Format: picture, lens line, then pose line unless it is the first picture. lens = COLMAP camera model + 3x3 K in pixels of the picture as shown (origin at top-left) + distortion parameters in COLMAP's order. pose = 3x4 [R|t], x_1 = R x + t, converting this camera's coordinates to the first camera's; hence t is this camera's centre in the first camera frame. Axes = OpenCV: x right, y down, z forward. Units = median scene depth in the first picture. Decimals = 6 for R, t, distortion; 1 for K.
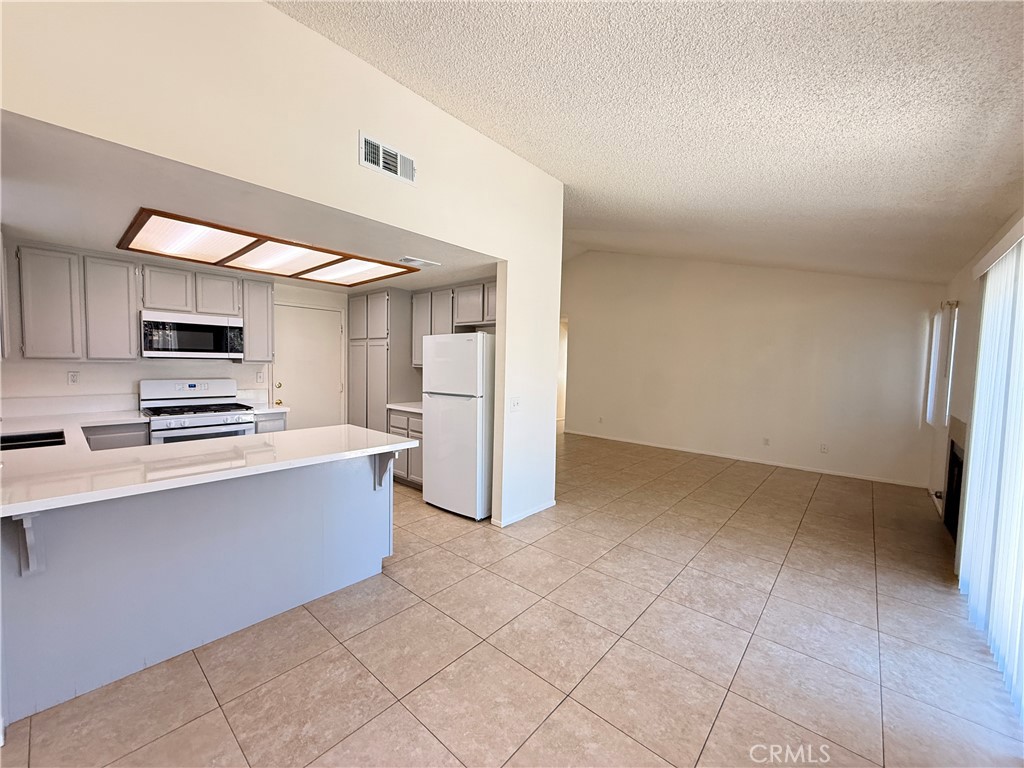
lens RADIAL K [[407.9, 0, 509.6], [0, 407.9, 384.5], [0, 0, 1]] dist [-0.001050, -0.000186]
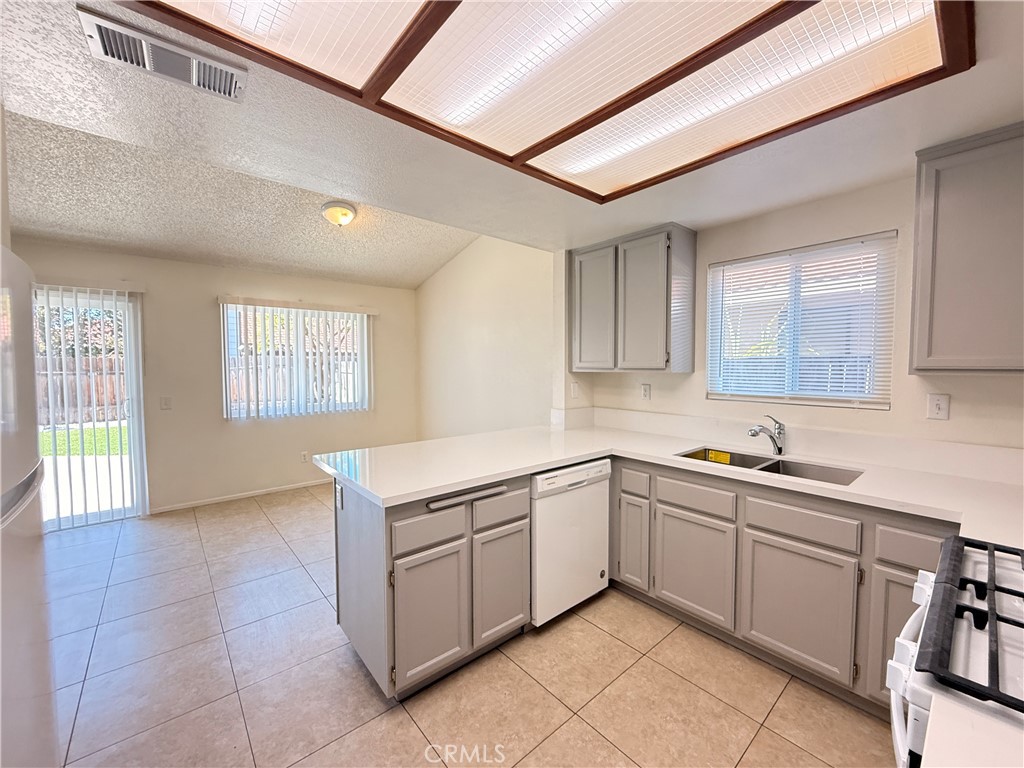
lens RADIAL K [[407.9, 0, 512.0], [0, 407.9, 385.9], [0, 0, 1]] dist [-0.001050, -0.000186]
pose [[-0.990077, -0.026026, 0.138095, -0.564159], [-0.010726, 0.993829, 0.110402, -0.079275], [-0.140117, 0.107825, -0.984246, 1.326929]]
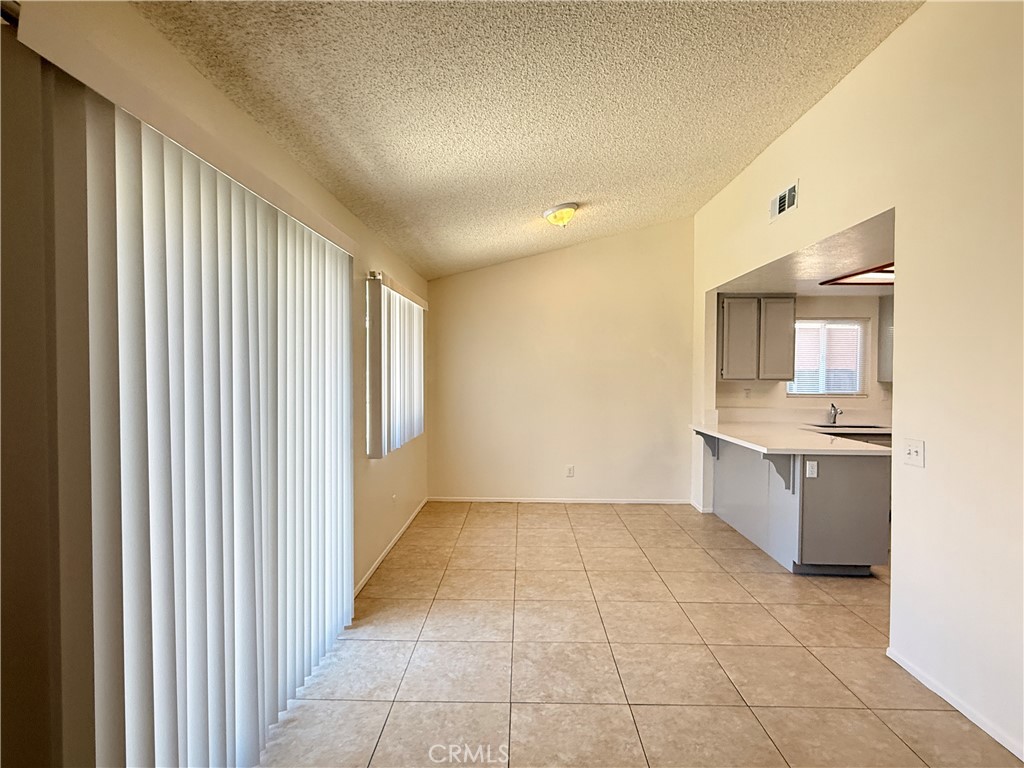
lens RADIAL K [[517.1, 0, 508.2], [0, 517.1, 389.1], [0, 0, 1]] dist [0.000740, -0.001643]
pose [[-0.769059, -0.004766, -0.639160, 0.897392], [-0.057001, 0.996499, 0.061155, -0.048714], [0.636631, 0.083465, -0.766638, 1.211159]]
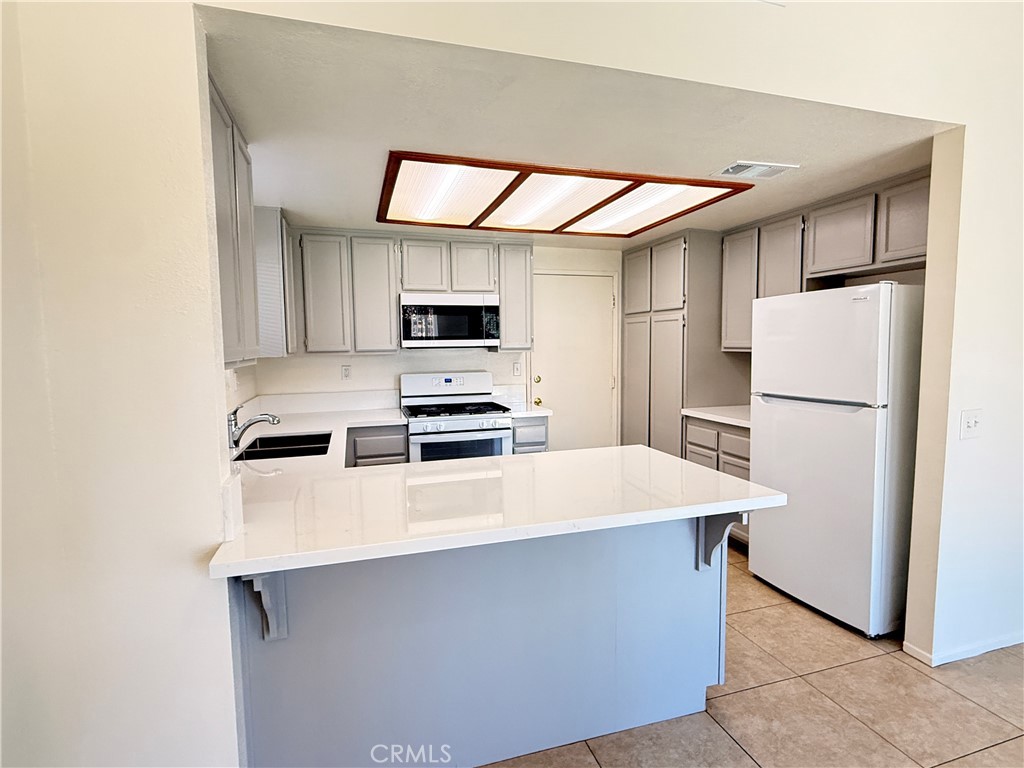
lens RADIAL K [[517.1, 0, 509.0], [0, 517.1, 382.9], [0, 0, 1]] dist [0.000740, -0.001643]
pose [[0.851286, 0.008938, -0.524627, -0.135387], [0.001703, 0.999803, 0.019797, -0.014240], [0.524700, -0.017746, 0.851102, 0.189738]]
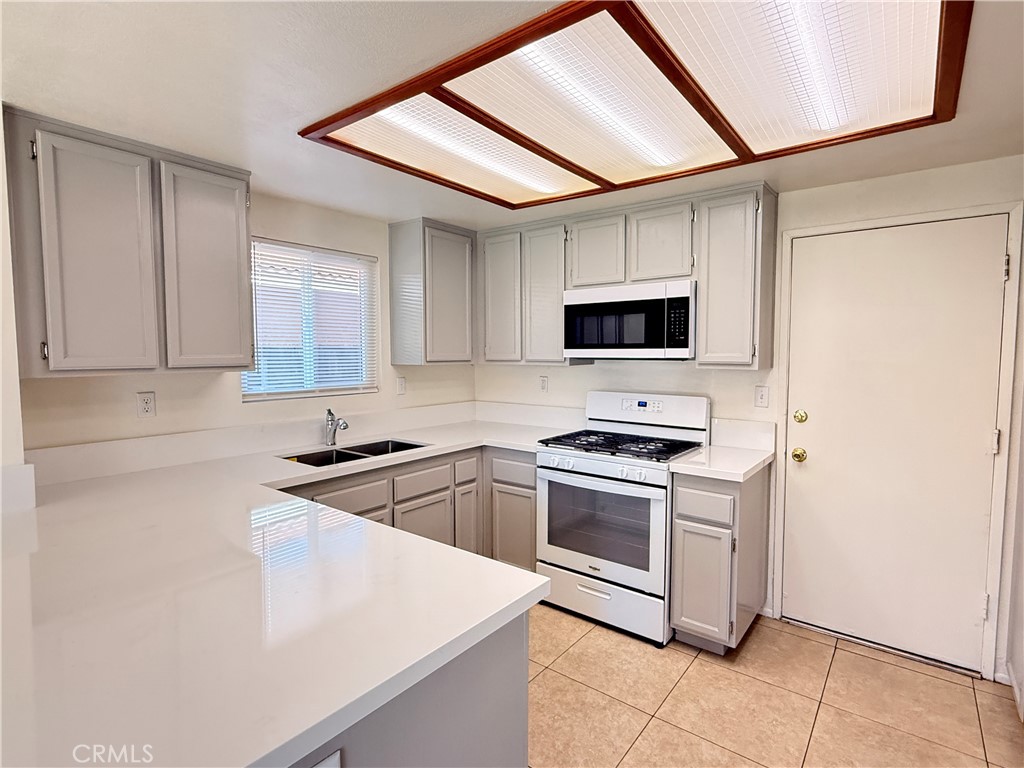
lens RADIAL K [[517.1, 0, 511.4], [0, 517.1, 384.1], [0, 0, 1]] dist [0.000740, -0.001643]
pose [[0.064739, 0.040050, -0.997098, -0.021847], [-0.052551, 0.997945, 0.036672, -0.051136], [0.996518, 0.050025, 0.066711, 0.870657]]
